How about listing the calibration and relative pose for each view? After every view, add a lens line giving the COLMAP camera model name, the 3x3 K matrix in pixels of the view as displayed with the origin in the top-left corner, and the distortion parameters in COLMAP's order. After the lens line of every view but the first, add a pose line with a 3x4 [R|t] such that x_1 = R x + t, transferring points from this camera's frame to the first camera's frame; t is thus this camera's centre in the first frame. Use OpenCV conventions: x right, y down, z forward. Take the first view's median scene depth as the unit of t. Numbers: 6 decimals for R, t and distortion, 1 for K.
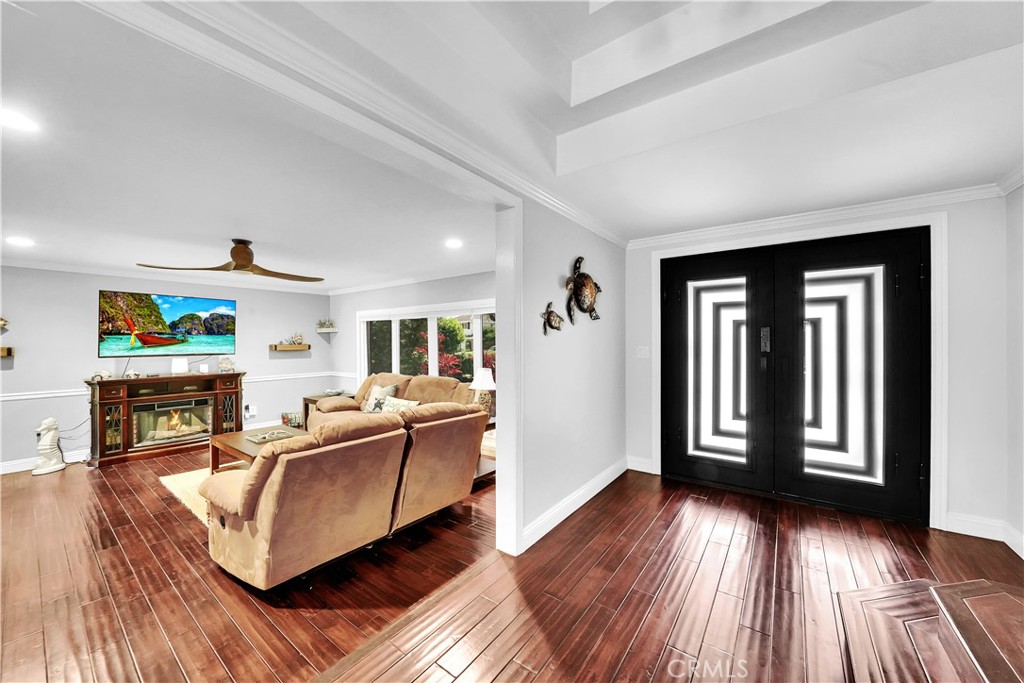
lens RADIAL K [[376.4, 0, 517.4], [0, 376.4, 340.0], [0, 0, 1]] dist [-0.019355, -0.000263]
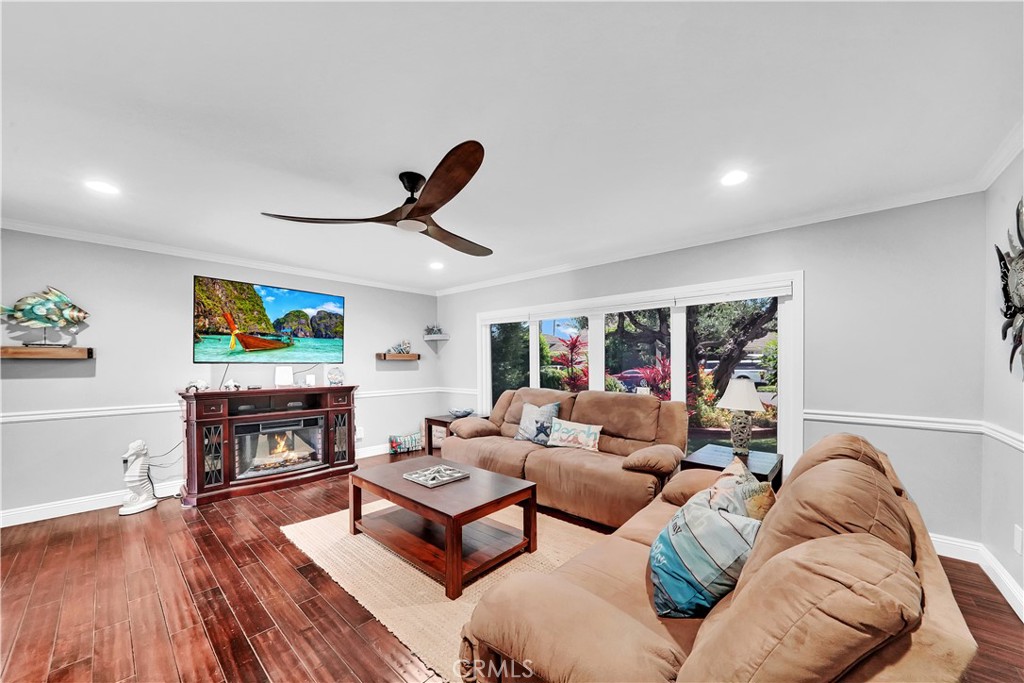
lens RADIAL K [[376.2, 0, 513.5], [0, 376.2, 368.2], [0, 0, 1]] dist [-0.001214, -0.012367]
pose [[0.994856, 0.004592, -0.101192, -0.365105], [-0.002710, 0.999821, 0.018732, 0.039026], [0.101260, -0.018361, 0.994691, 0.265987]]
